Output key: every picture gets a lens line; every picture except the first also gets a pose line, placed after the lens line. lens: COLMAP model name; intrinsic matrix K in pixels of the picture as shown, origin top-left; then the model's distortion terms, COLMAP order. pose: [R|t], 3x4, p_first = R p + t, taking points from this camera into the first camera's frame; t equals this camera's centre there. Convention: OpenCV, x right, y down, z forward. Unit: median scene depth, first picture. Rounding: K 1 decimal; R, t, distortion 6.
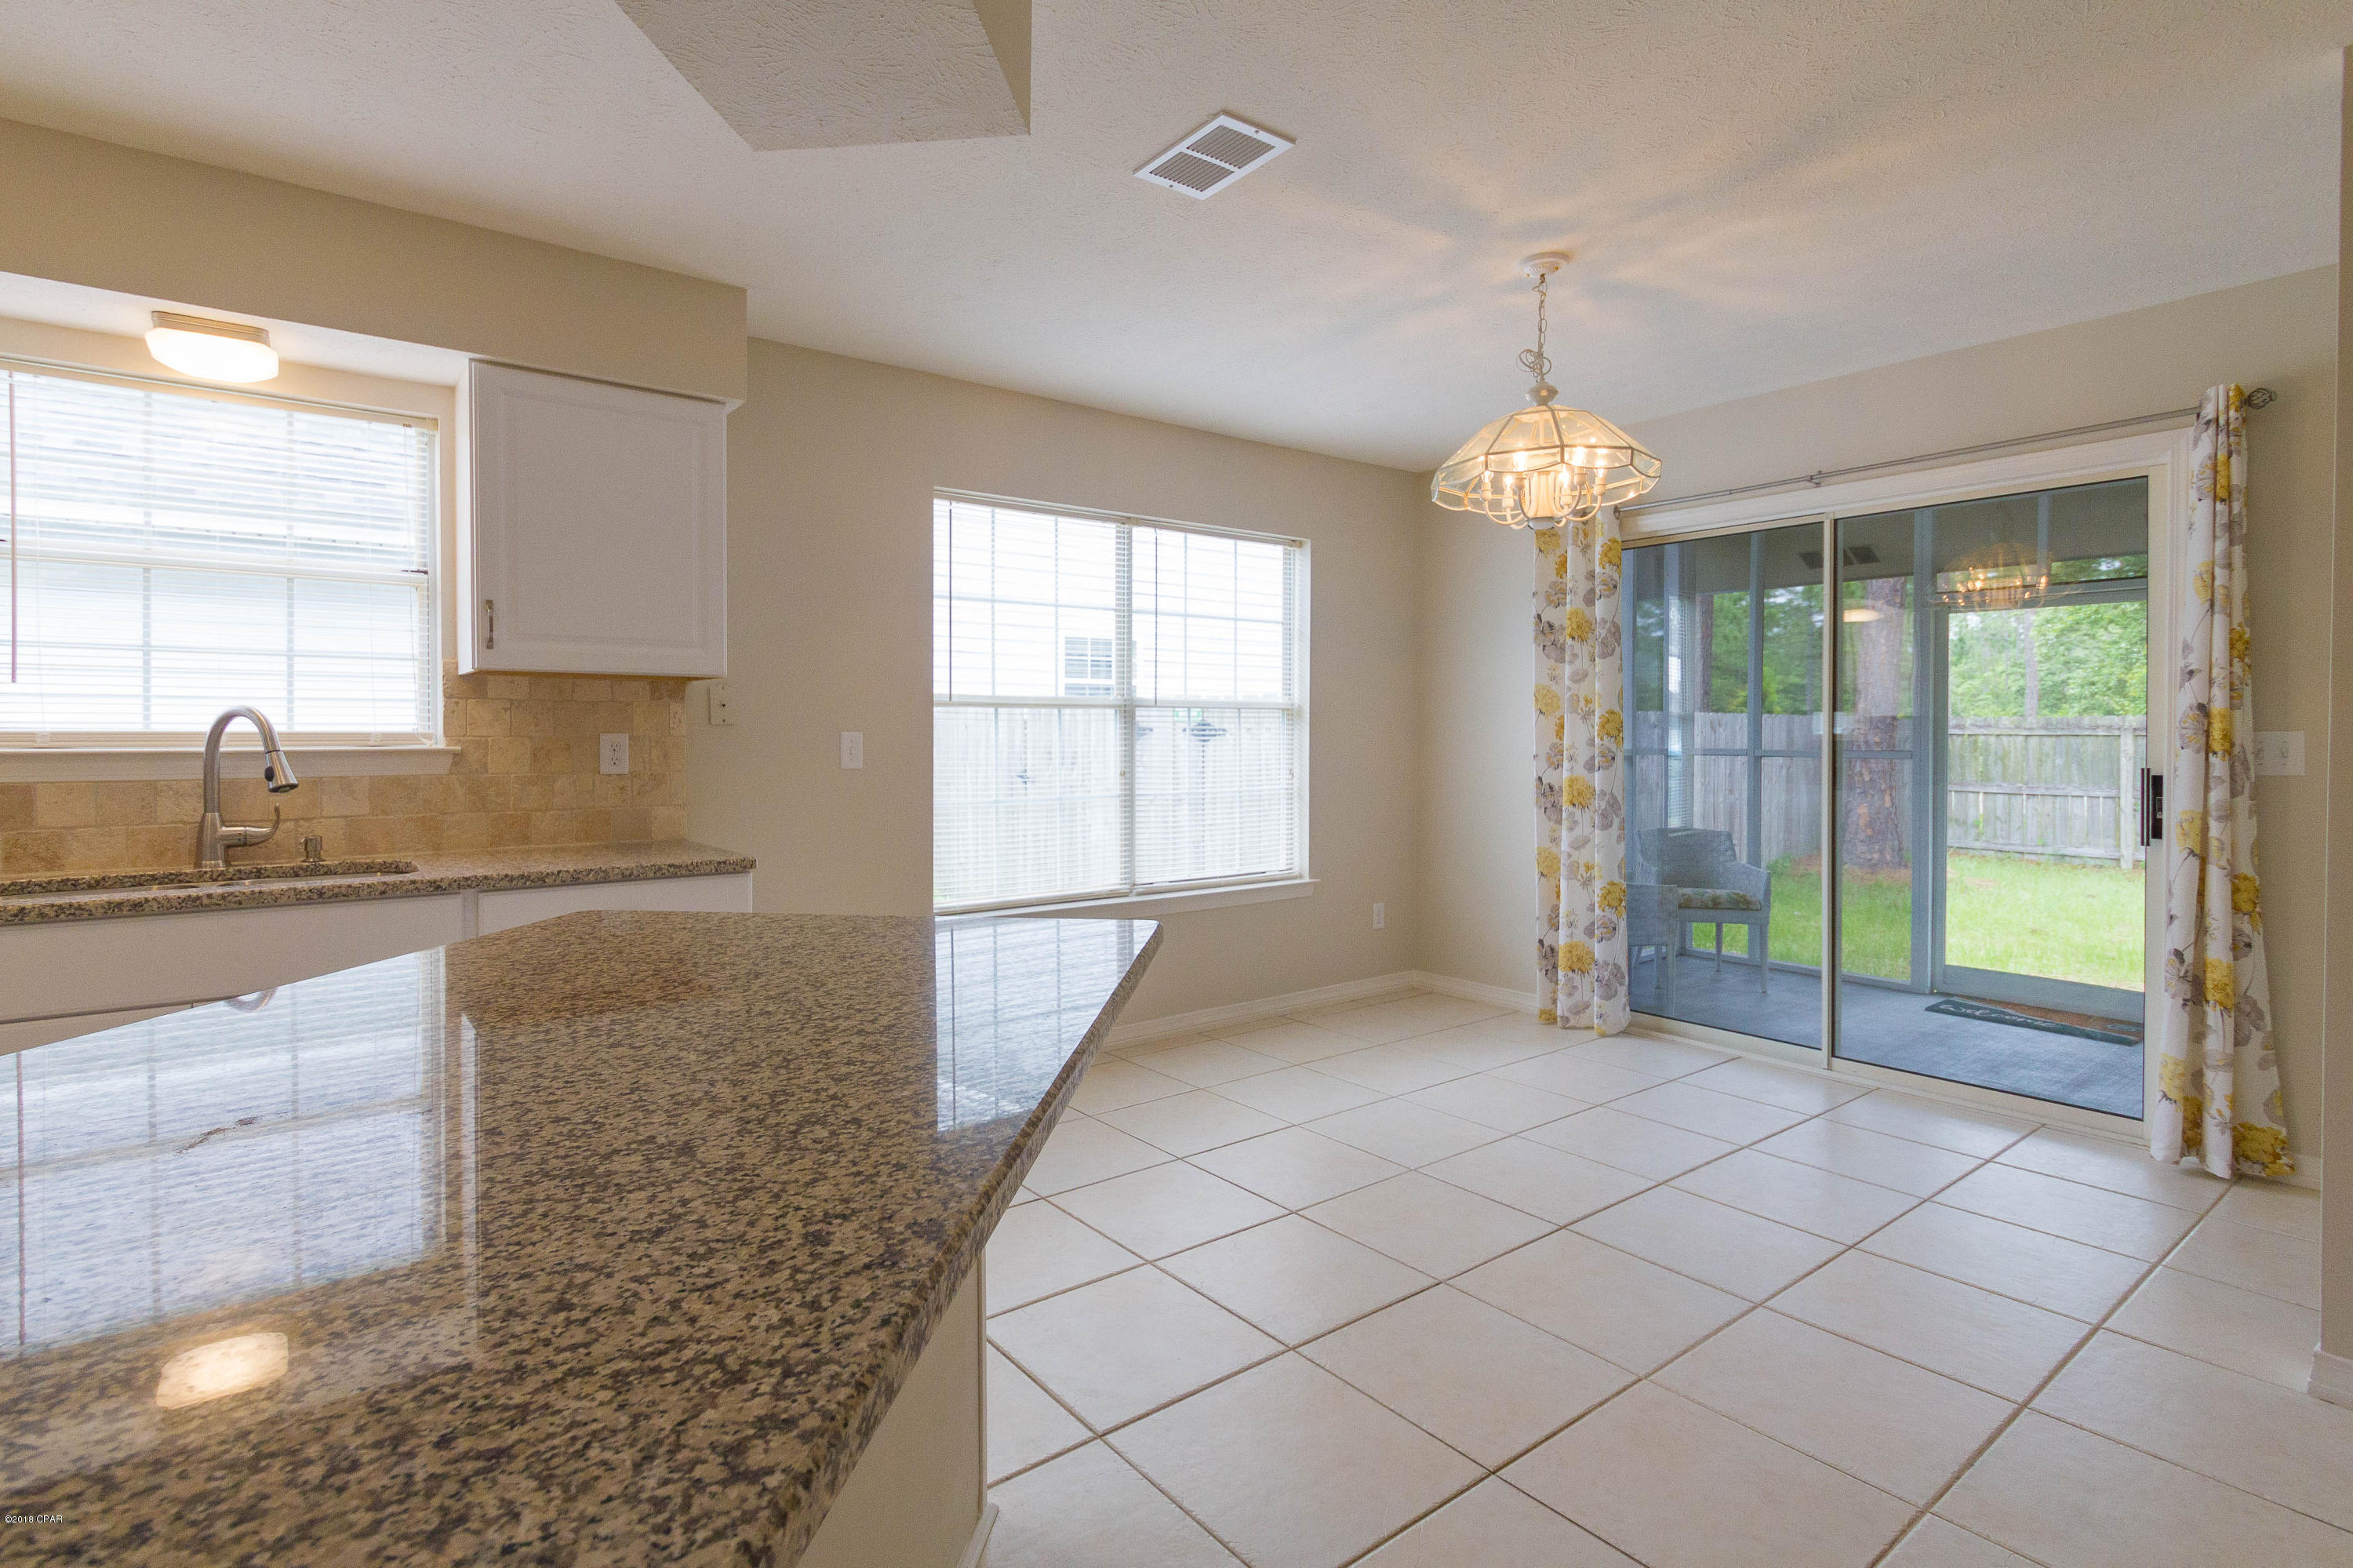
lens RADIAL K [[1134.7, 0, 1192.7], [0, 1134.7, 742.2], [0, 0, 1]] dist [0.004807, -0.000204]
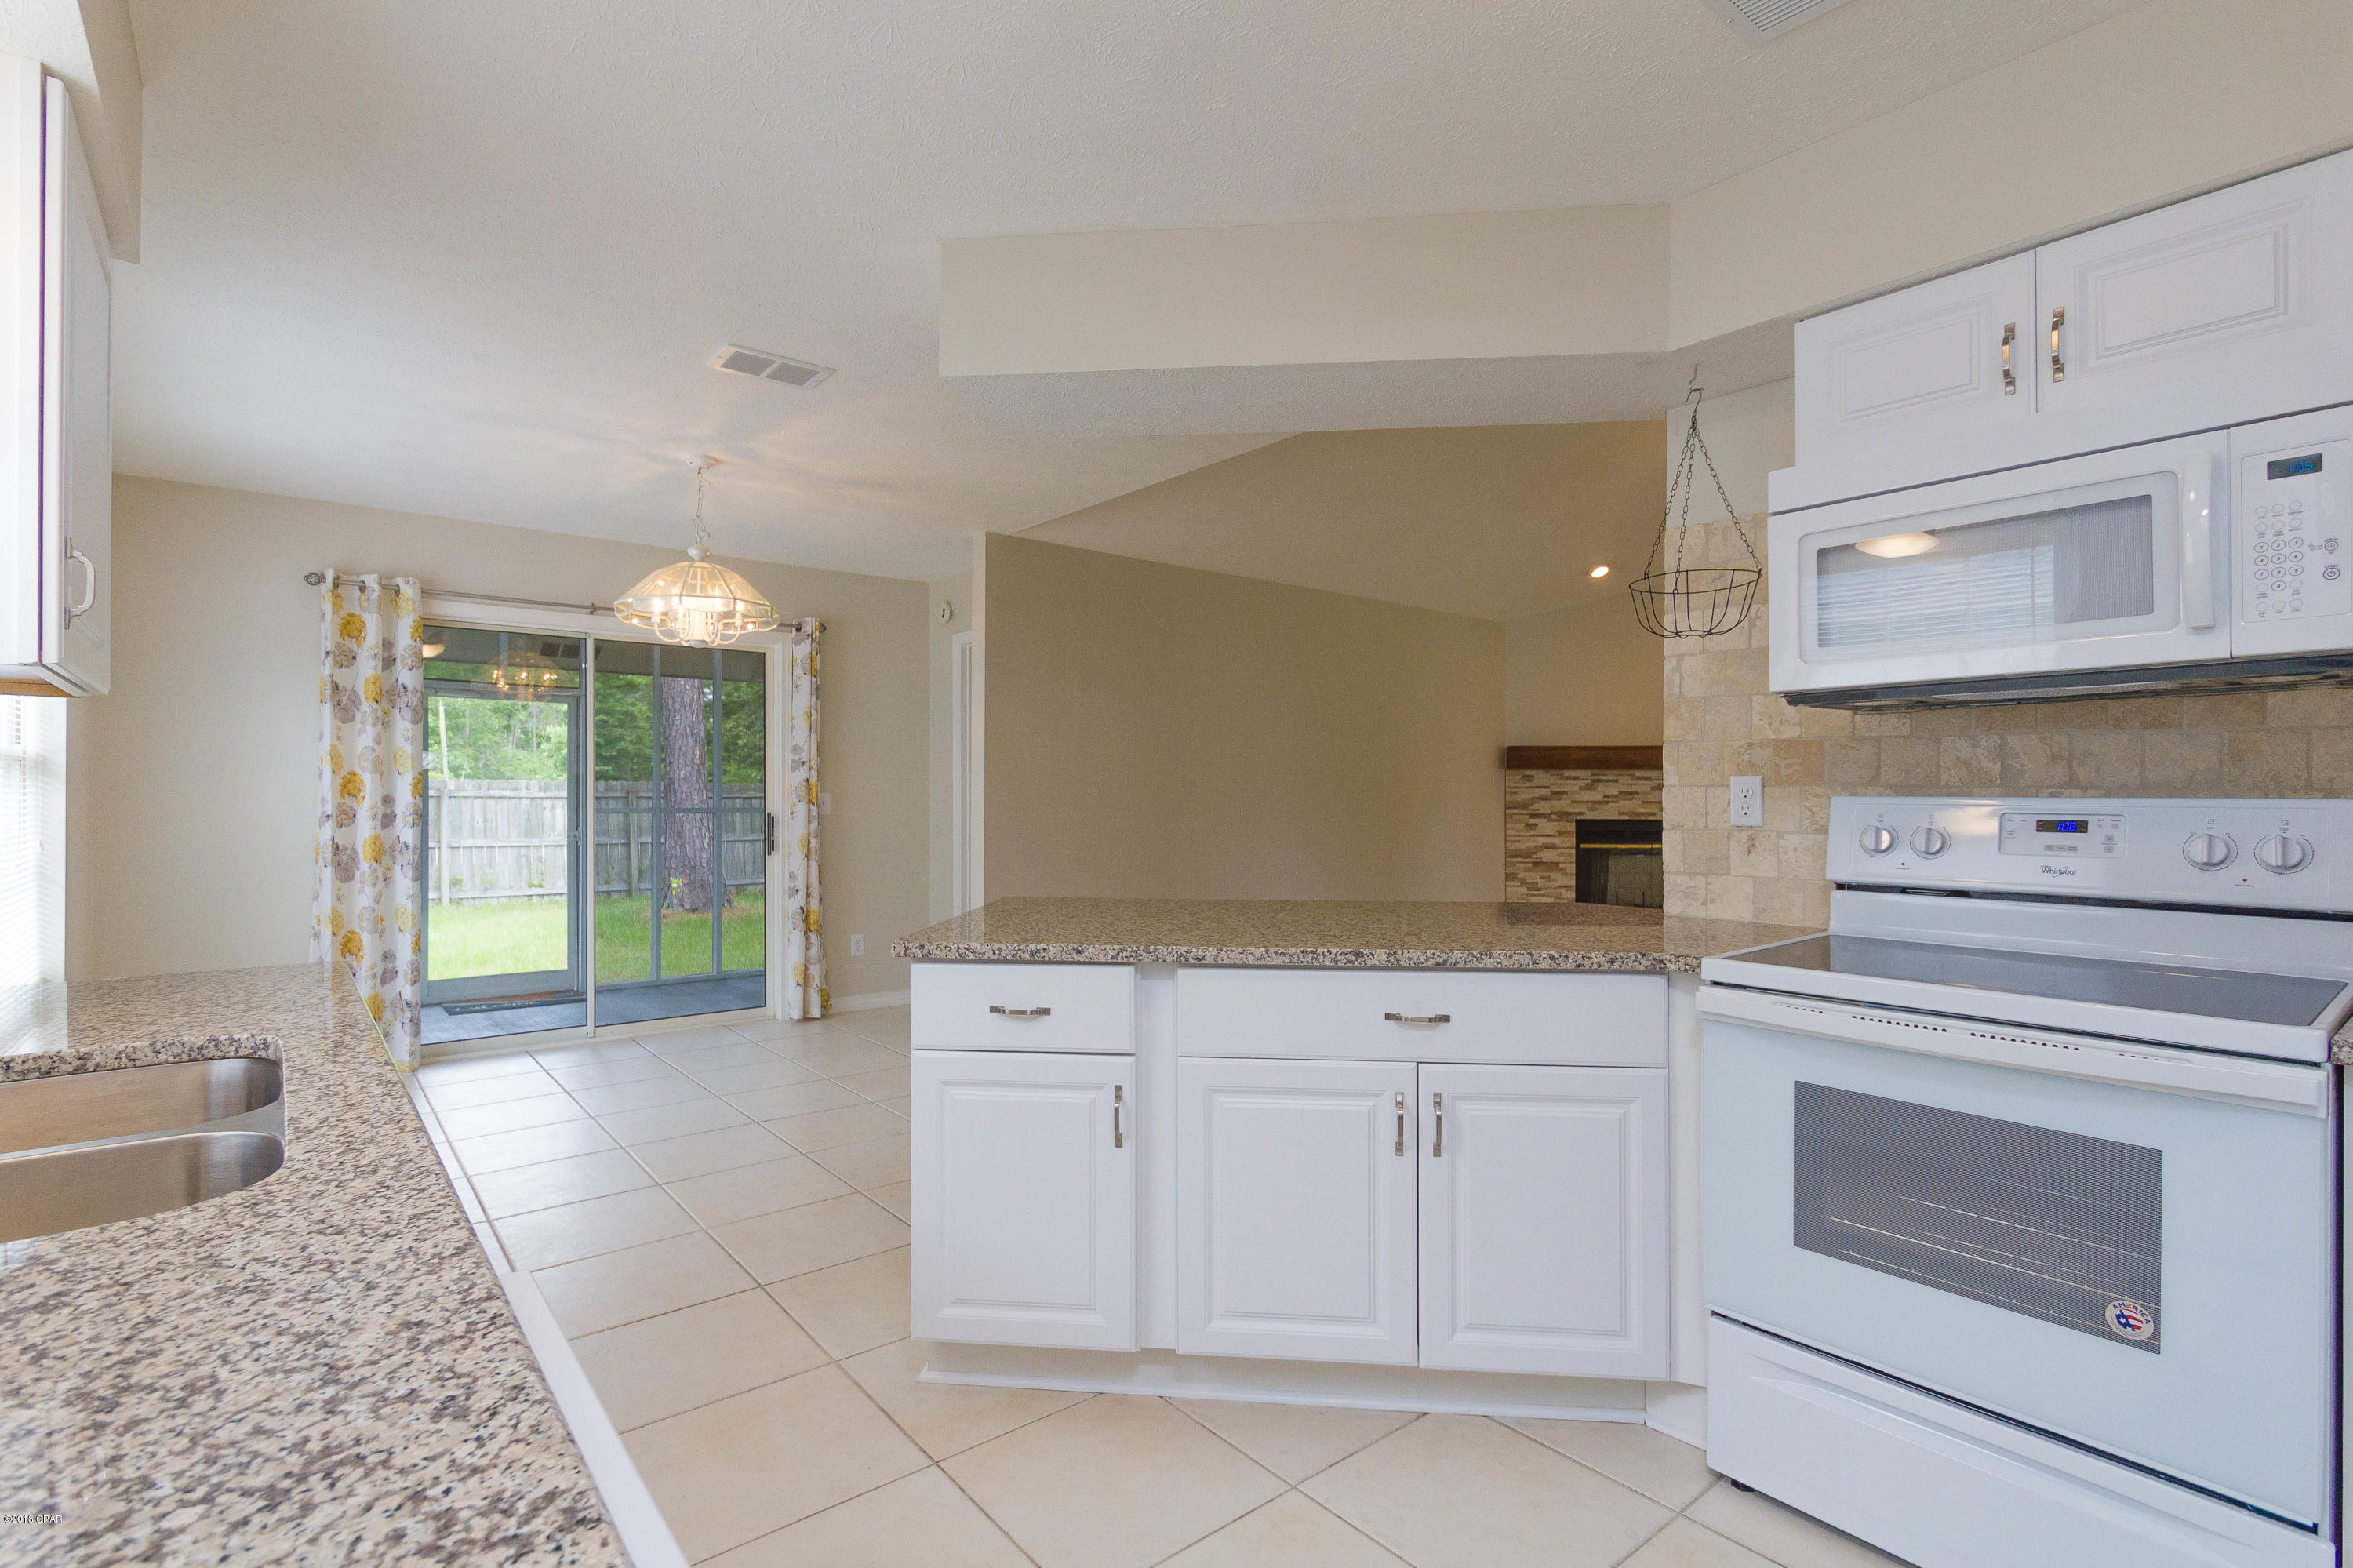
lens RADIAL K [[1086.0, 0, 1170.9], [0, 1086.0, 785.5], [0, 0, 1]] dist [0.006439, -0.001998]
pose [[-0.035895, 0.009534, 0.999310, -0.959623], [0.005939, 0.999939, -0.009326, -0.001264], [-0.999338, 0.005600, -0.035950, 0.423818]]
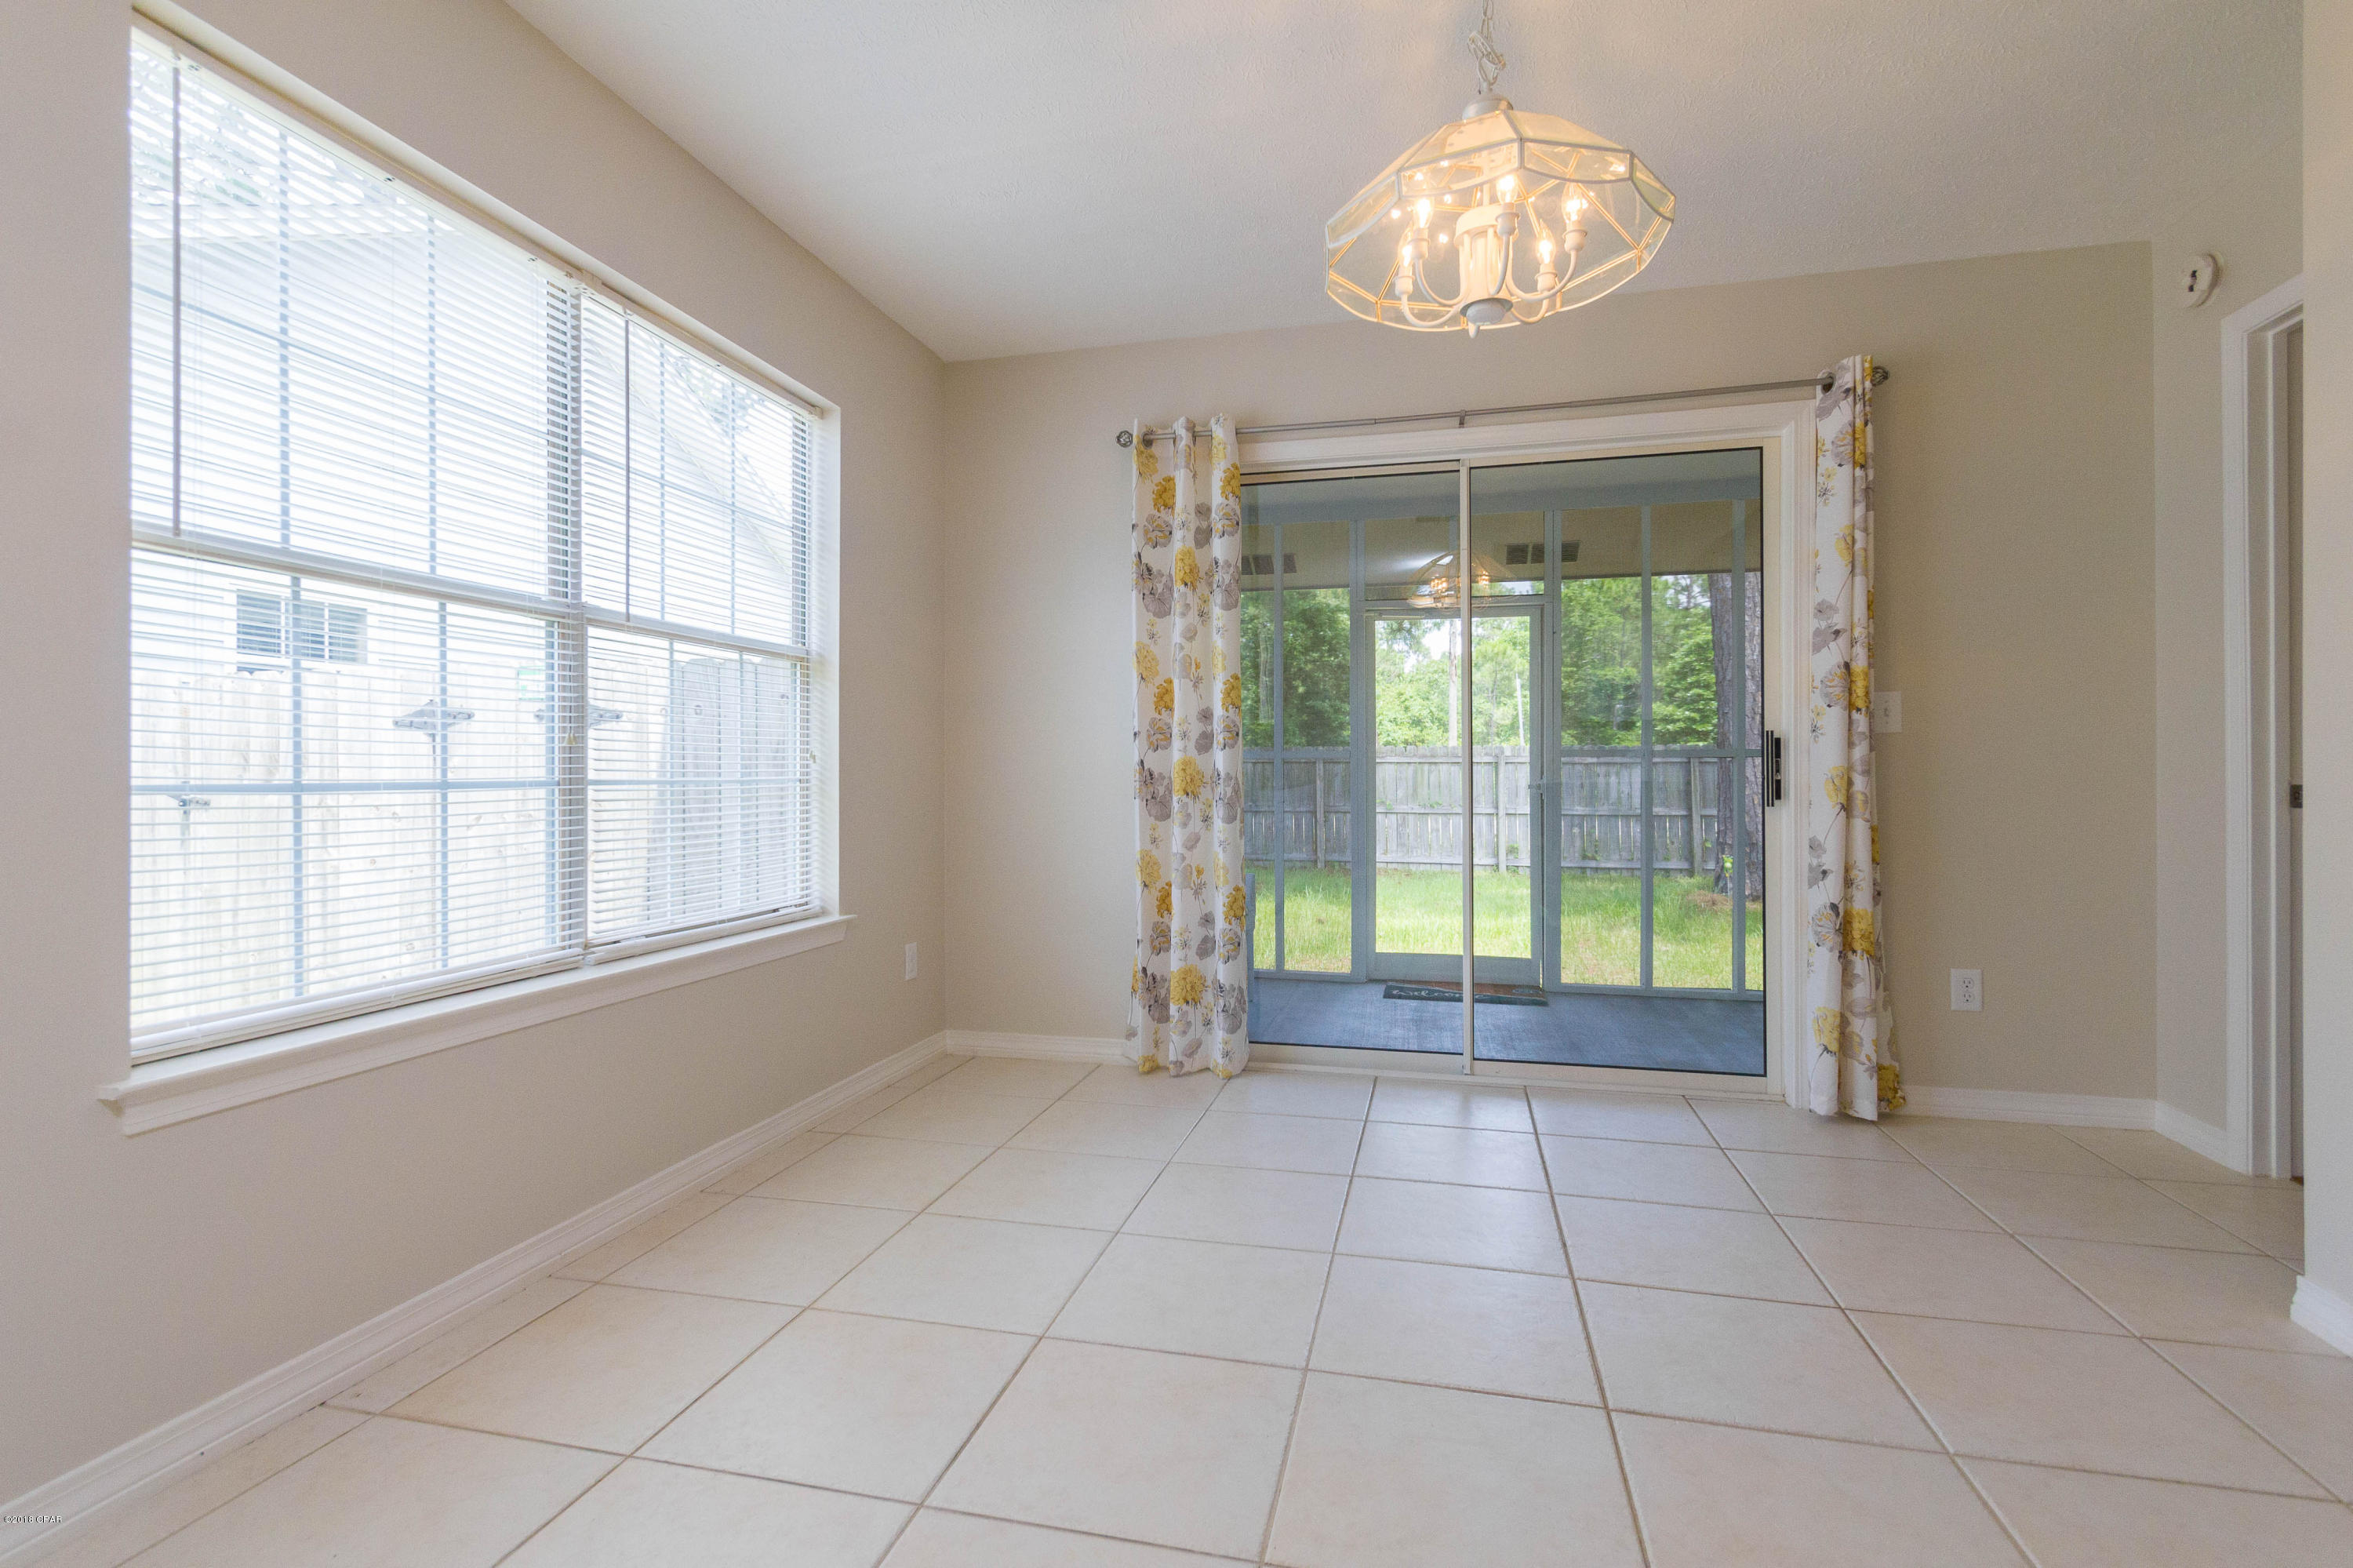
lens RADIAL K [[1086.0, 0, 1136.2], [0, 1086.0, 786.6], [0, 0, 1]] dist [0.006439, -0.001998]
pose [[0.801180, -0.007931, 0.598372, -0.208427], [0.010043, 0.999950, -0.000193, 0.068784], [-0.598340, 0.006164, 0.801219, 0.569700]]
